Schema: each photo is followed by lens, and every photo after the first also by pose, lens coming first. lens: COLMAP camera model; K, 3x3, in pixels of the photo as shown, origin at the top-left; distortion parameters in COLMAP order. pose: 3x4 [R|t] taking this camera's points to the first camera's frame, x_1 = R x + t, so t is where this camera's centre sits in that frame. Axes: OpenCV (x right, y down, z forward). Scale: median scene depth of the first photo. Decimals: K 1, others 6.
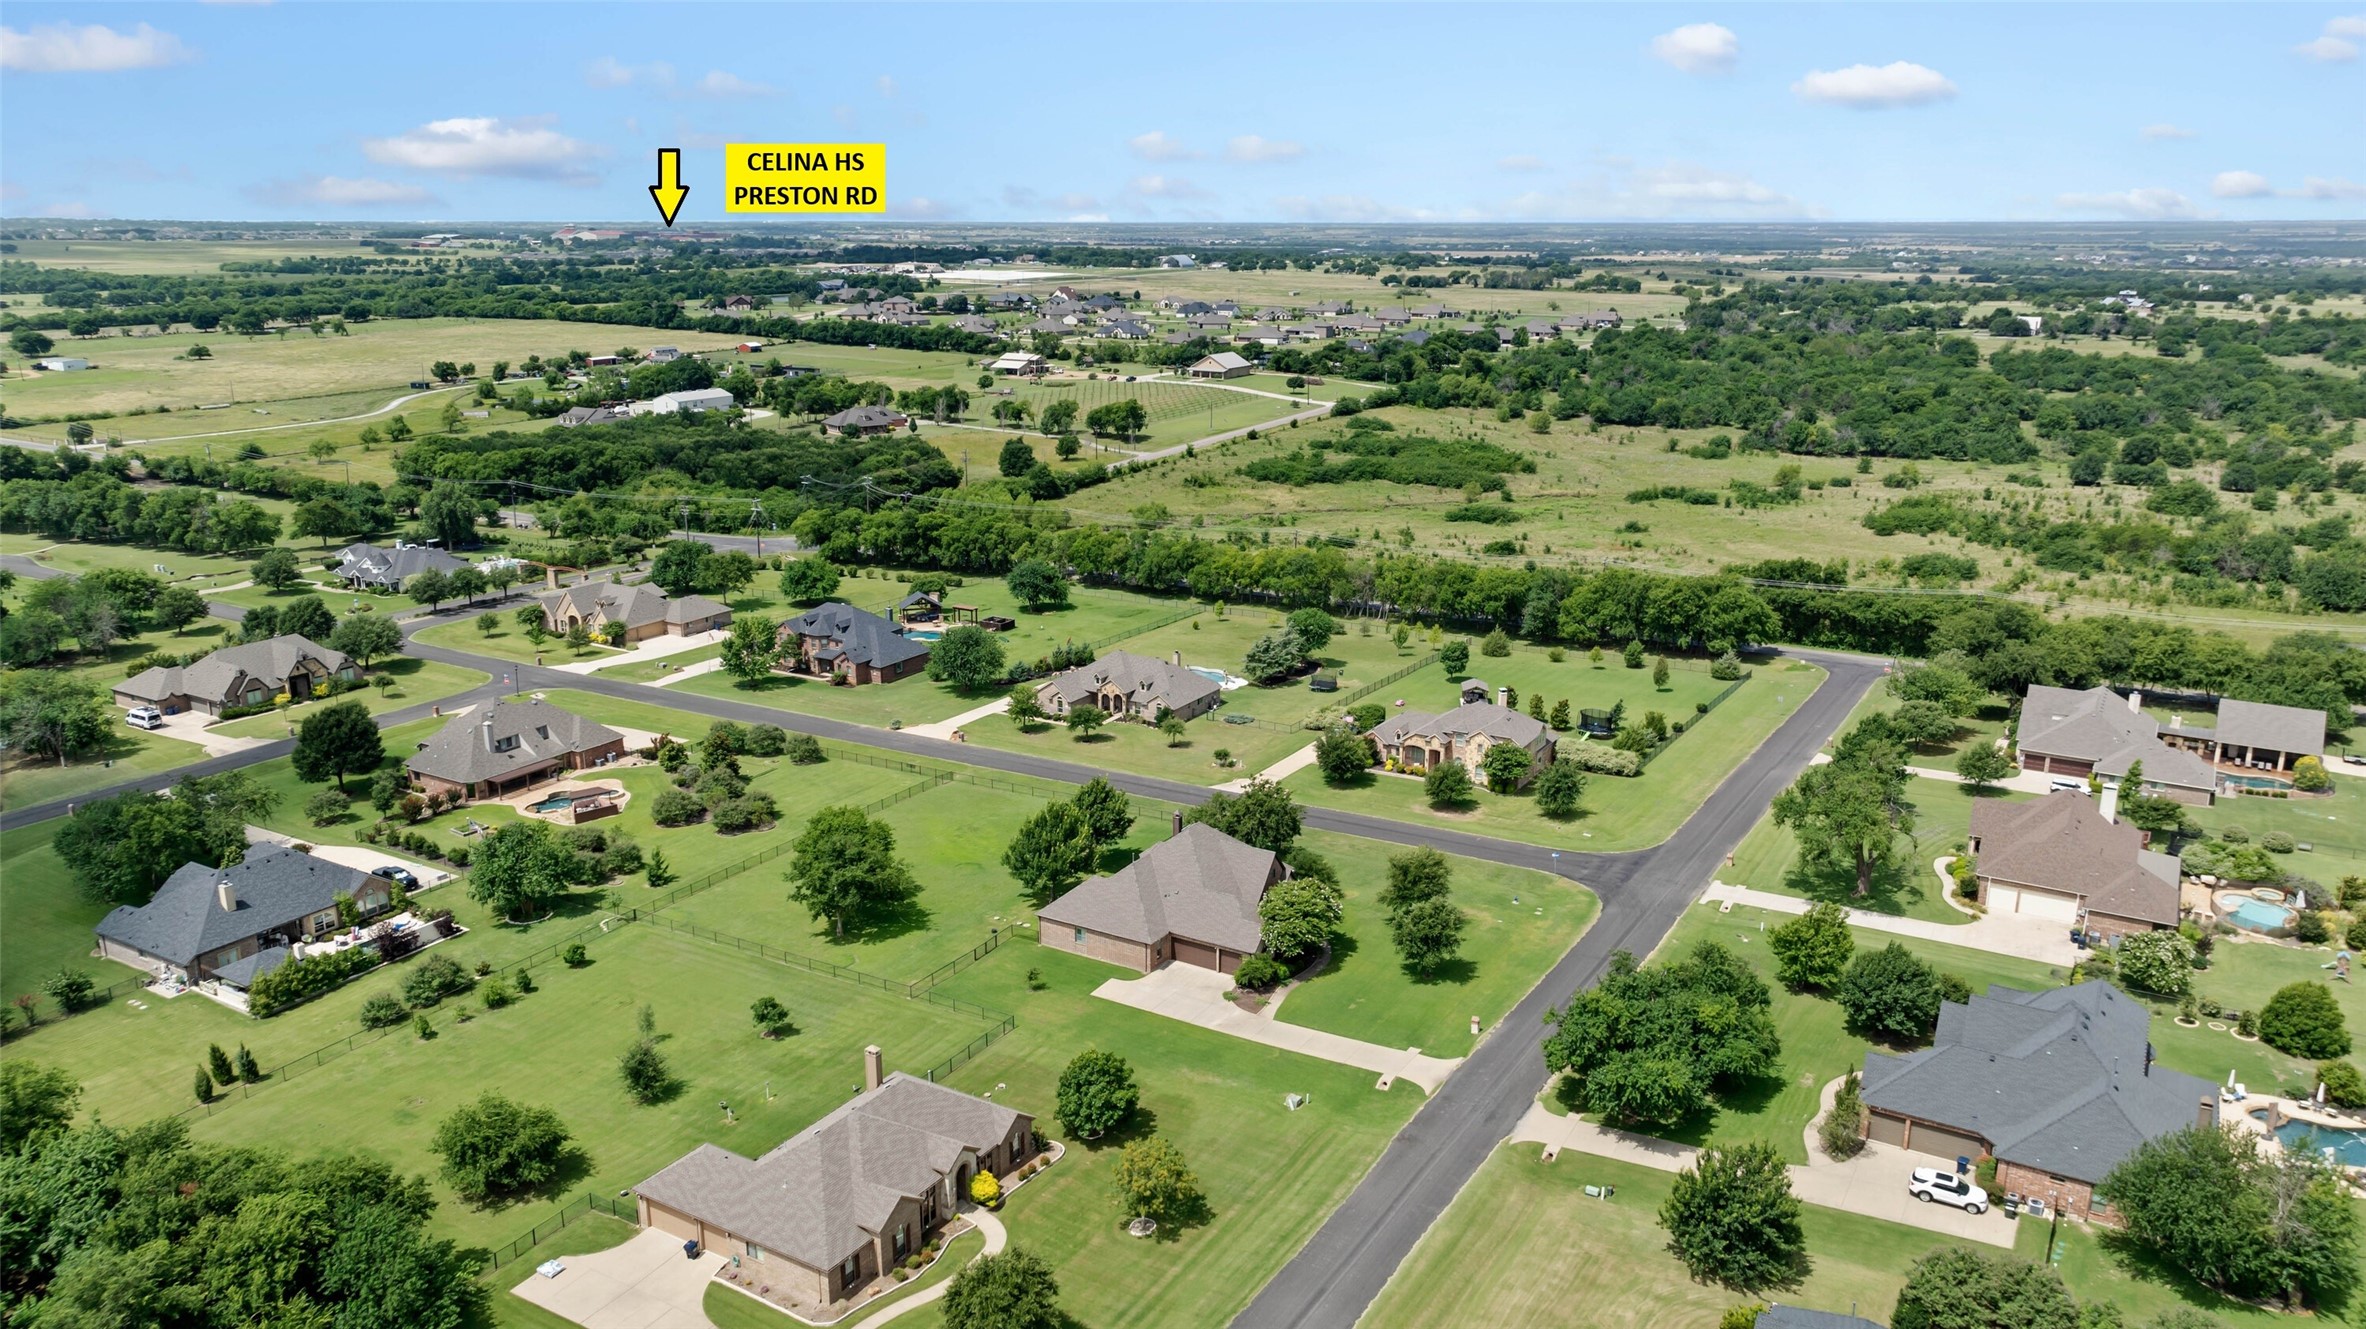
lens RADIAL K [[1677.7, 0, 1184.8], [0, 1677.7, 666.0], [0, 0, 1]] dist [0.009472, 0.007151]
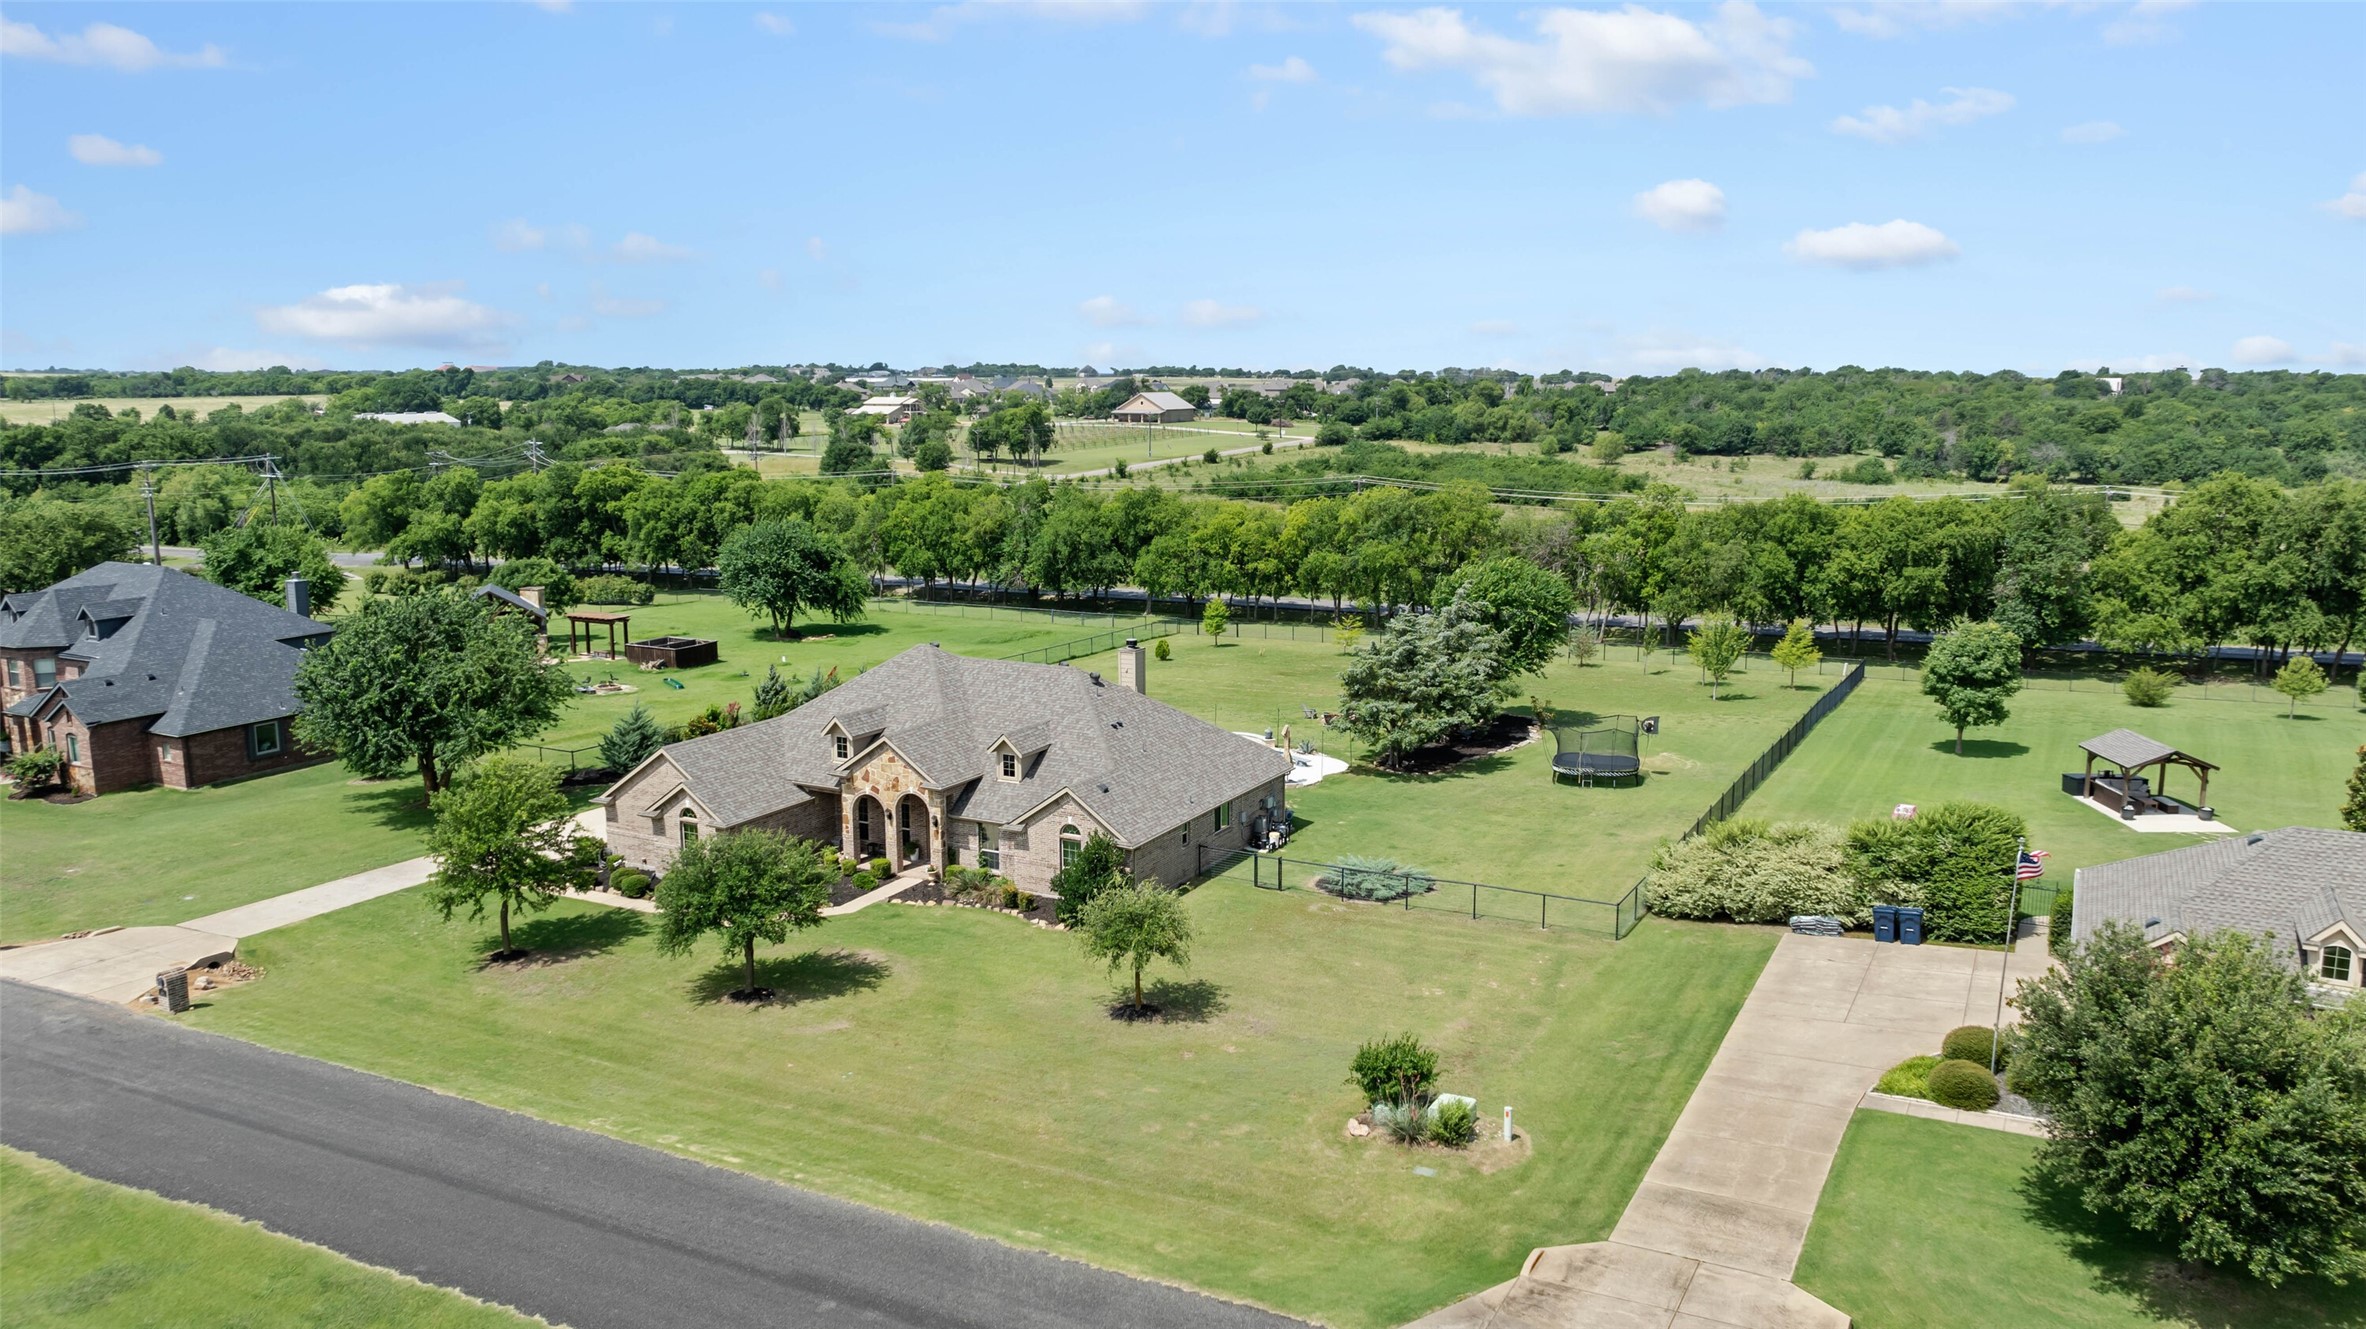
lens RADIAL K [[1677.7, 0, 1184.0], [0, 1677.7, 655.4], [0, 0, 1]] dist [0.009472, 0.007151]
pose [[0.998779, -0.013226, 0.047601, -0.009046], [0.017848, 0.995024, -0.098027, 0.019899], [-0.046067, 0.098757, 0.994045, 0.678427]]
